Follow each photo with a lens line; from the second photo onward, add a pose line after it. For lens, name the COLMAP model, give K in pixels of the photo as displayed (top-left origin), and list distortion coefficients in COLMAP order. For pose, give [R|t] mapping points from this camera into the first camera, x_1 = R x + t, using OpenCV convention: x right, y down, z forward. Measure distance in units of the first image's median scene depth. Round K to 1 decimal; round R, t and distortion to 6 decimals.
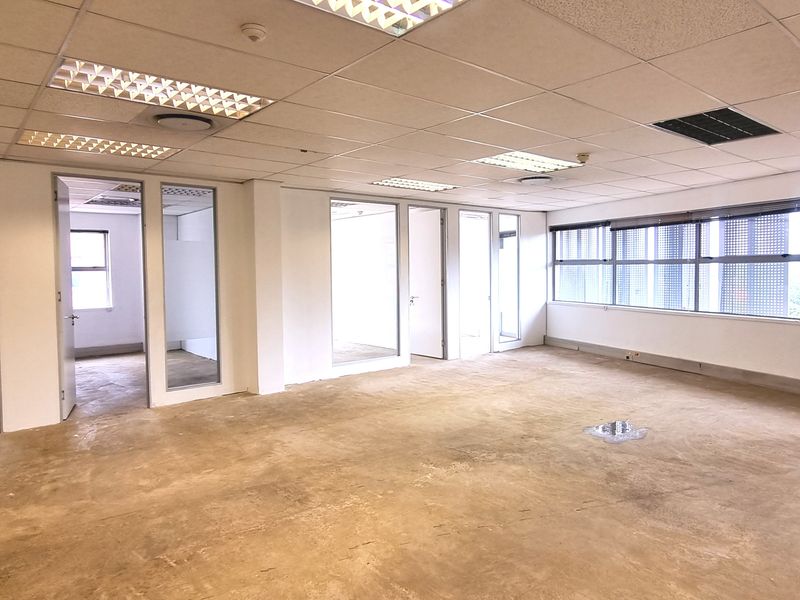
lens RADIAL K [[592.9, 0, 400.0], [0, 592.9, 300.0], [0, 0, 1]] dist [-0.002224, 0.003020]
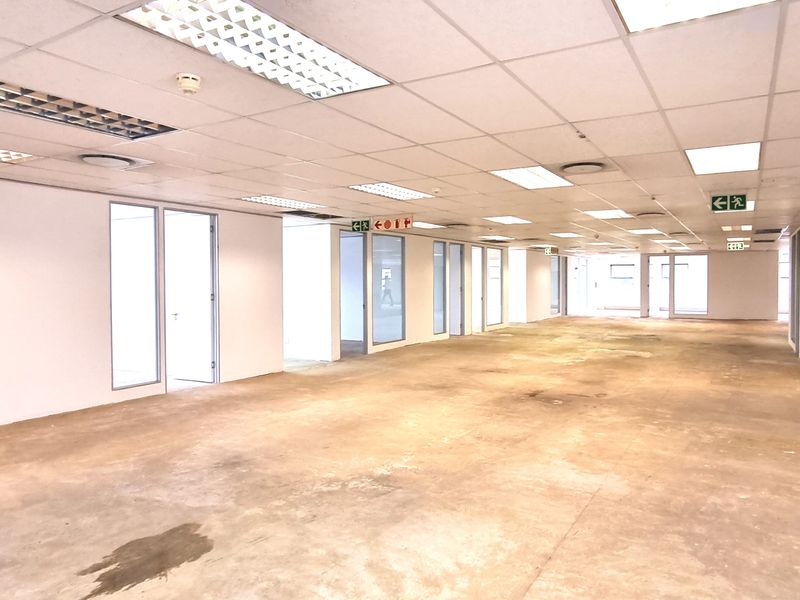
lens RADIAL K [[592.9, 0, 400.0], [0, 592.9, 300.0], [0, 0, 1]] dist [-0.002224, 0.003020]
pose [[-0.964080, 0.022899, -0.264623, 0.322595], [-0.000468, 0.996129, 0.087905, -0.103224], [0.265611, 0.084872, -0.960337, 1.880663]]
